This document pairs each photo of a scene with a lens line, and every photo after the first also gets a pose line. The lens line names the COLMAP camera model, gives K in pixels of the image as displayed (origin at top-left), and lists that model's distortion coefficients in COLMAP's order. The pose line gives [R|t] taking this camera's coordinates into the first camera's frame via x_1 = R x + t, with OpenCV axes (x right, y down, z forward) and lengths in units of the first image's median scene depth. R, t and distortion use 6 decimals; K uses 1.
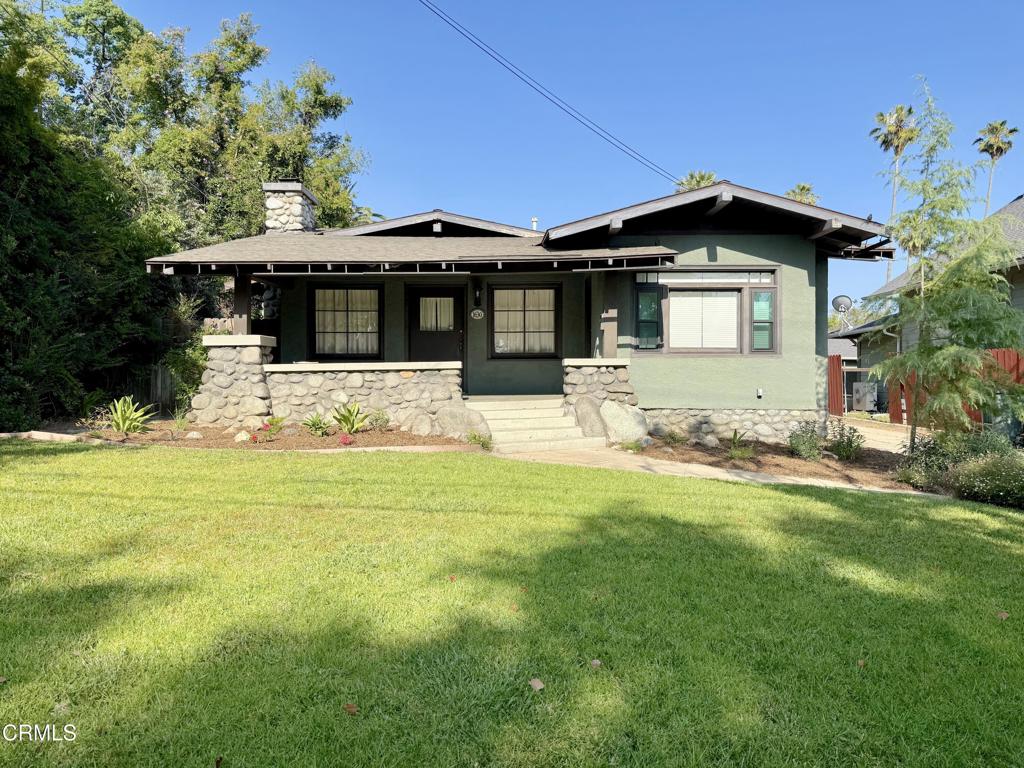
lens RADIAL K [[713.5, 0, 512.0], [0, 713.5, 384.0], [0, 0, 1]] dist [0.134858, -0.193535]
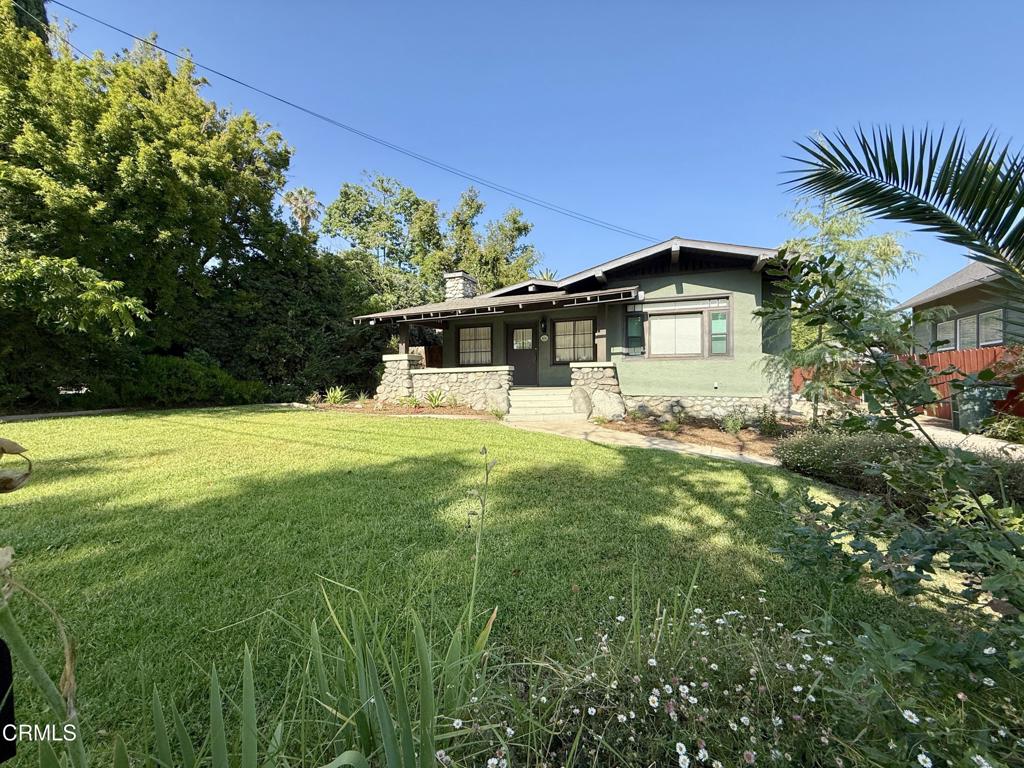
lens RADIAL K [[408.8, 0, 511.3], [0, 408.8, 385.1], [0, 0, 1]] dist [-0.001657, 0.000309]
pose [[0.922463, -0.001595, -0.386082, 0.304937], [0.001938, 0.999998, 0.000498, 0.012357], [0.386080, -0.001208, 0.922464, 0.127415]]
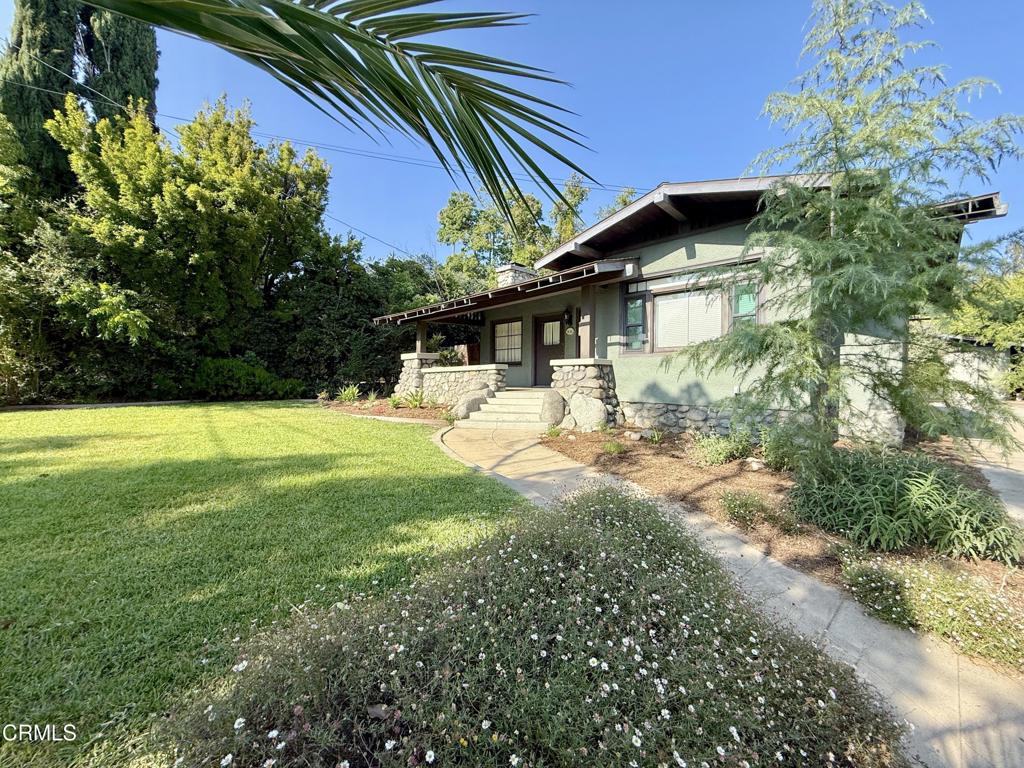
lens RADIAL K [[408.8, 0, 511.3], [0, 408.8, 385.1], [0, 0, 1]] dist [-0.001657, 0.000309]
pose [[0.694521, 0.012124, -0.719370, 0.564090], [-0.009447, 0.999925, 0.007732, 0.004414], [0.719410, 0.001426, 0.694584, 0.444831]]
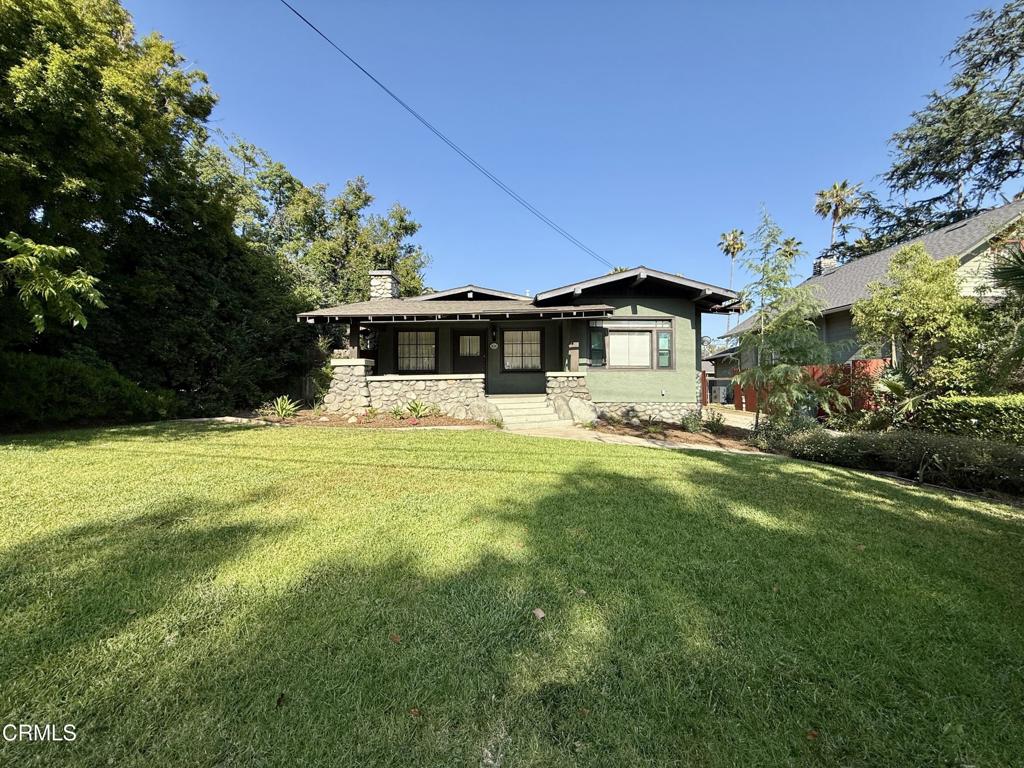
lens RADIAL K [[408.8, 0, 511.3], [0, 408.8, 385.1], [0, 0, 1]] dist [-0.001657, 0.000309]
pose [[0.999972, -0.002706, -0.006943, -0.002398], [0.002654, 0.999969, -0.007400, 0.000813], [0.006962, 0.007382, 0.999949, 0.057196]]
